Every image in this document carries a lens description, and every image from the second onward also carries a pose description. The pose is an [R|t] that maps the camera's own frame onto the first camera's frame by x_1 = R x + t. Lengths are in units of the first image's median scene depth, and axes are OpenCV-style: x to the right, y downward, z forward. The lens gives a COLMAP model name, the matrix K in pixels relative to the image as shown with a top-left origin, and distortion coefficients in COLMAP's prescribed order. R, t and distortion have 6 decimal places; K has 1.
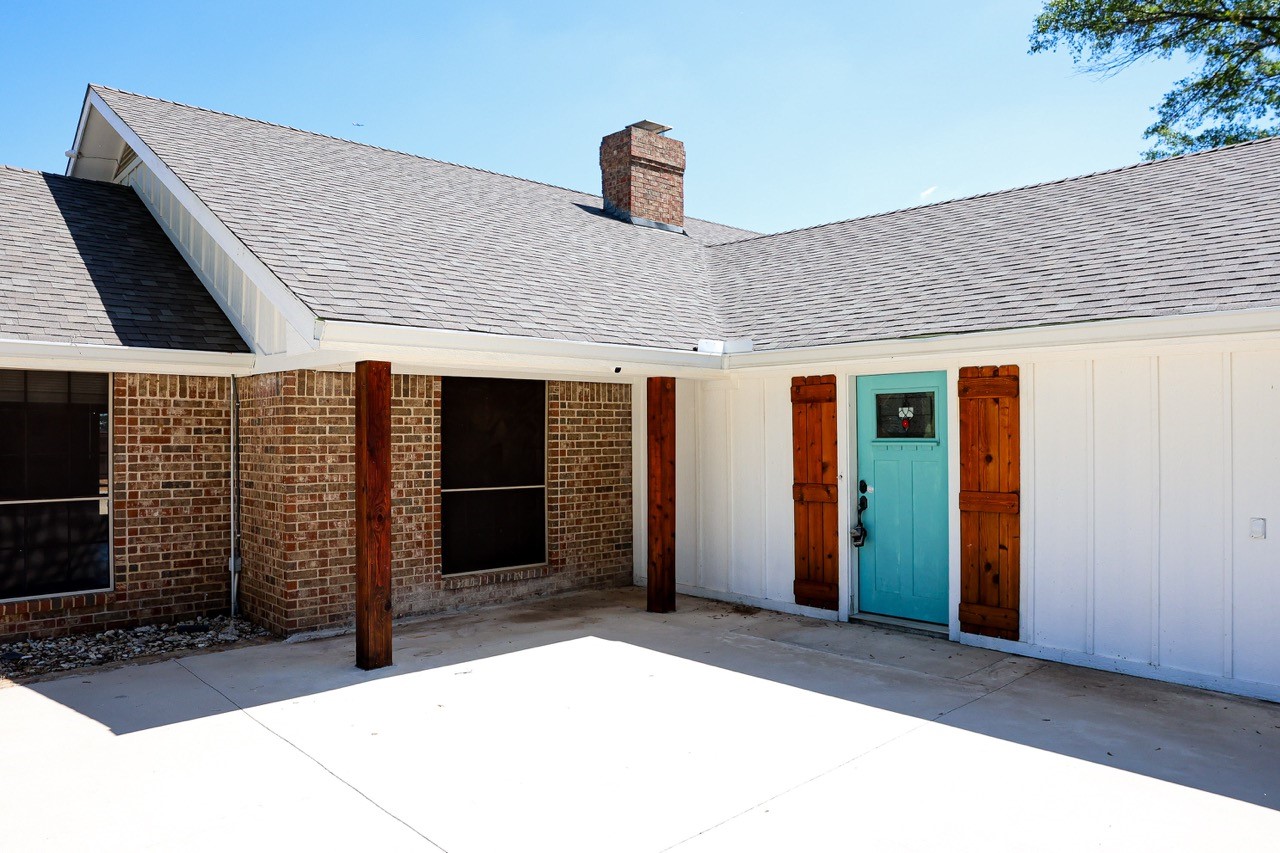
lens RADIAL K [[882.3, 0, 640.7], [0, 882.3, 420.6], [0, 0, 1]] dist [-0.096516, 0.074449]
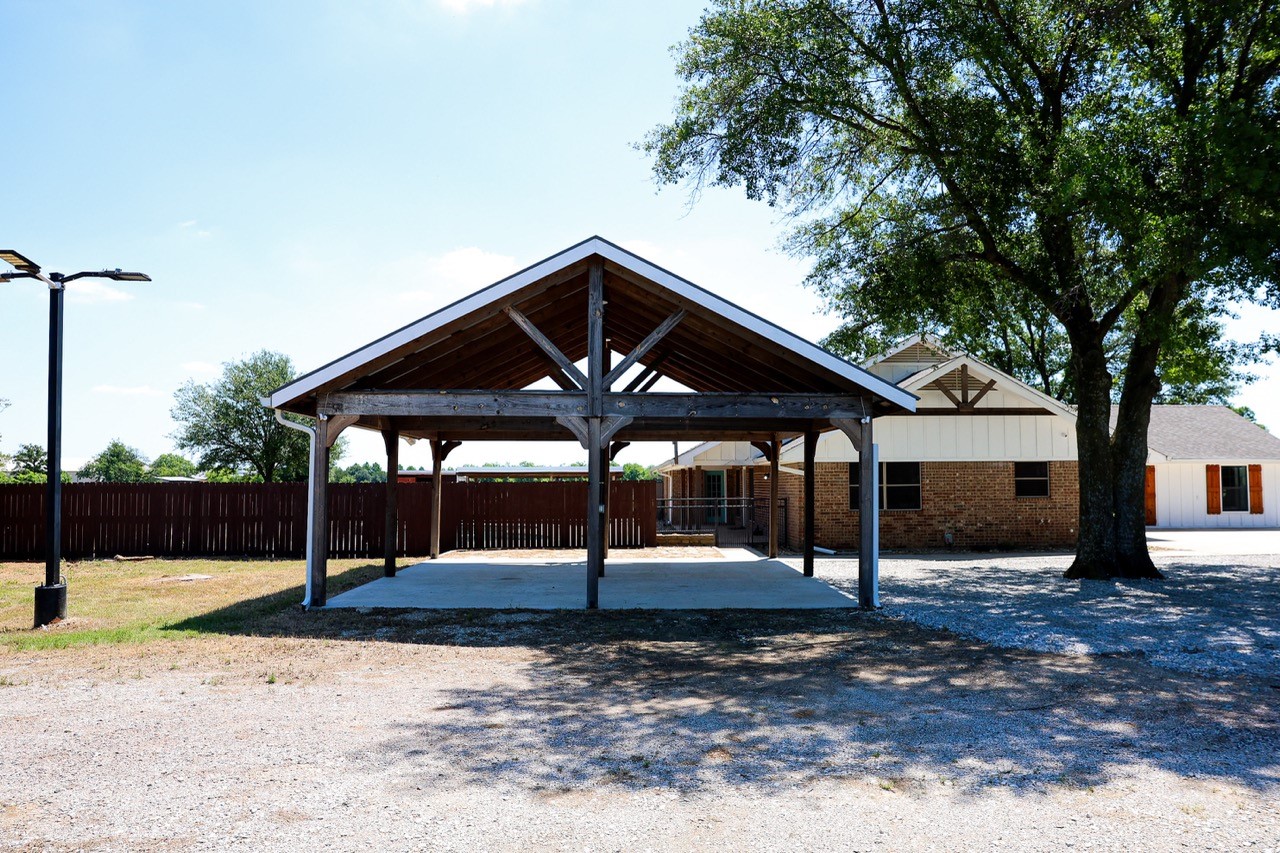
lens RADIAL K [[882.3, 0, 630.1], [0, 882.3, 419.9], [0, 0, 1]] dist [-0.096516, 0.074449]
pose [[0.665479, 0.050344, 0.744716, -3.920630], [-0.008687, 0.998178, -0.059716, -0.006589], [-0.746366, 0.033270, 0.664704, 0.034197]]
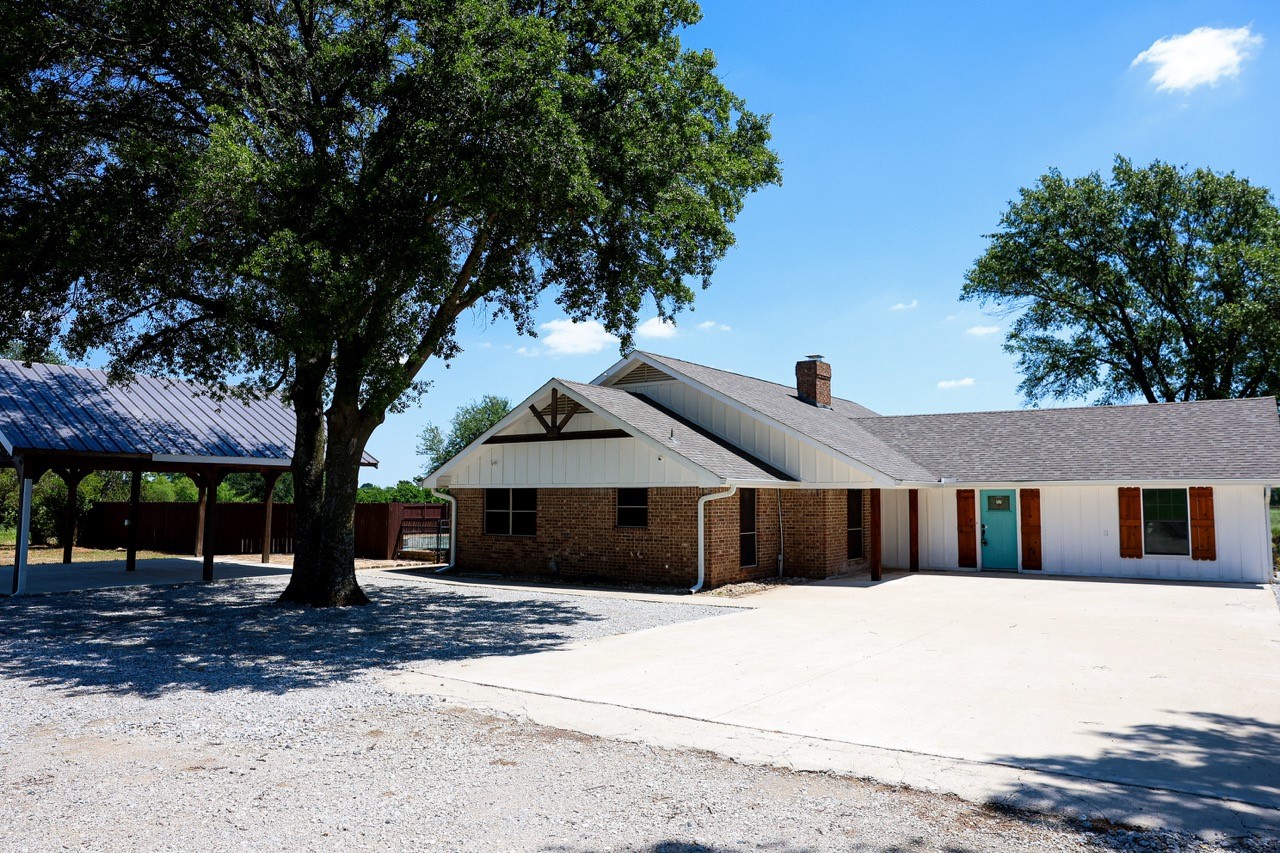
lens RADIAL K [[882.3, 0, 646.8], [0, 882.3, 424.0], [0, 0, 1]] dist [-0.096516, 0.074449]
pose [[0.974969, 0.021756, 0.221276, -1.496143], [-0.005822, 0.997358, -0.072409, -0.050704], [-0.222267, 0.069308, 0.972519, -1.625997]]
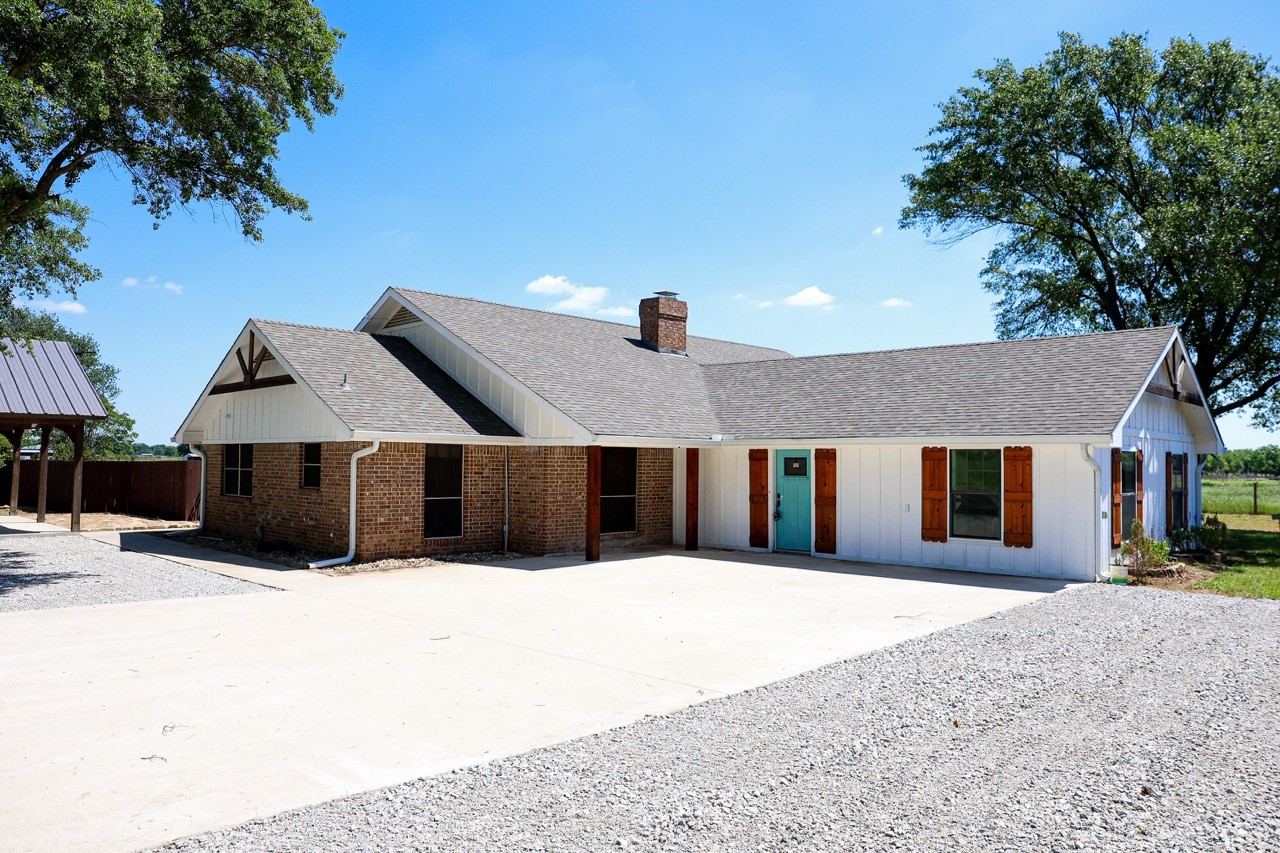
lens RADIAL K [[882.3, 0, 641.3], [0, 882.3, 427.6], [0, 0, 1]] dist [-0.096516, 0.074449]
pose [[0.998238, 0.013846, 0.057692, -0.251245], [-0.012272, 0.999545, -0.027545, -0.038561], [-0.058047, 0.026788, 0.997954, -1.325188]]
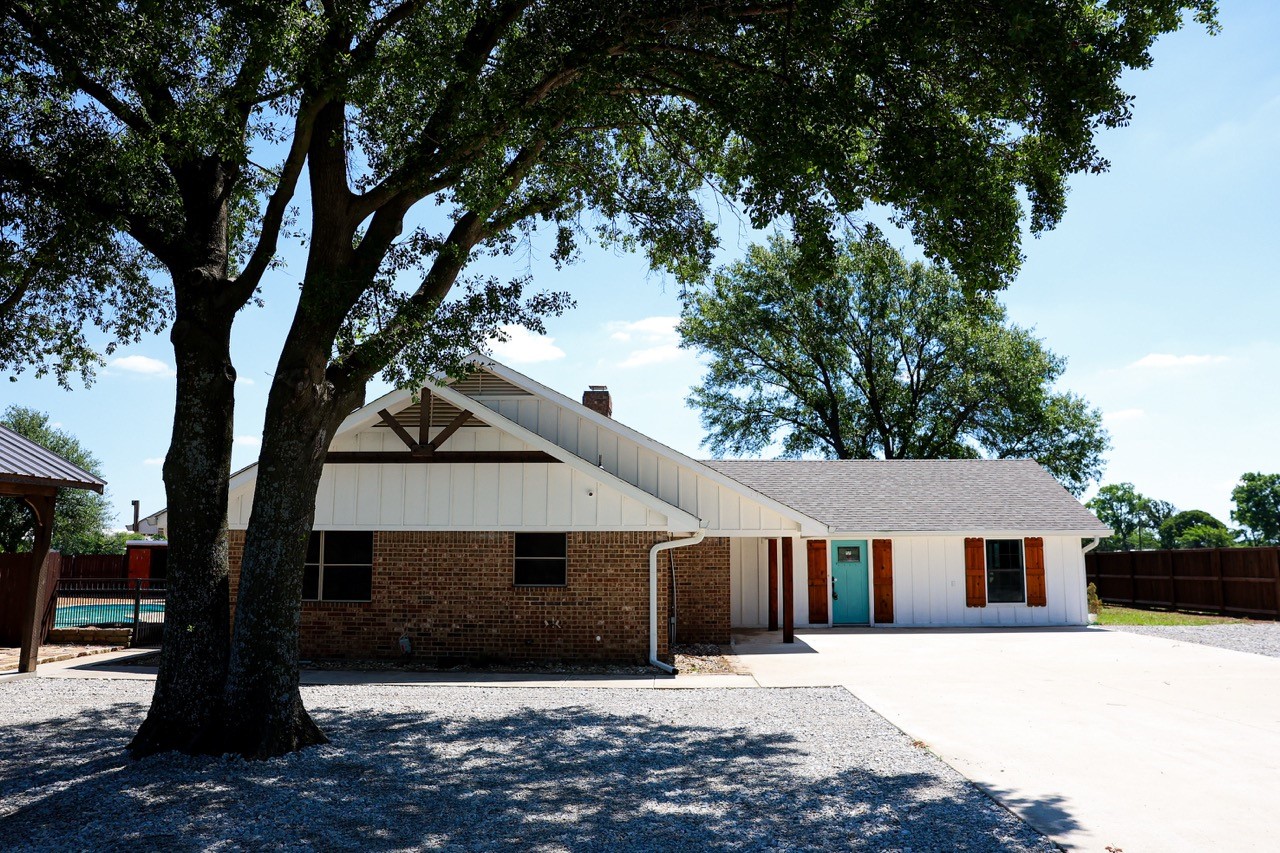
lens RADIAL K [[882.3, 0, 639.9], [0, 882.3, 426.2], [0, 0, 1]] dist [-0.096516, 0.074449]
pose [[0.704559, 0.104139, 0.701963, -2.172714], [-0.010599, 0.990608, -0.136323, -0.021052], [-0.709566, 0.088607, 0.699046, -0.576540]]
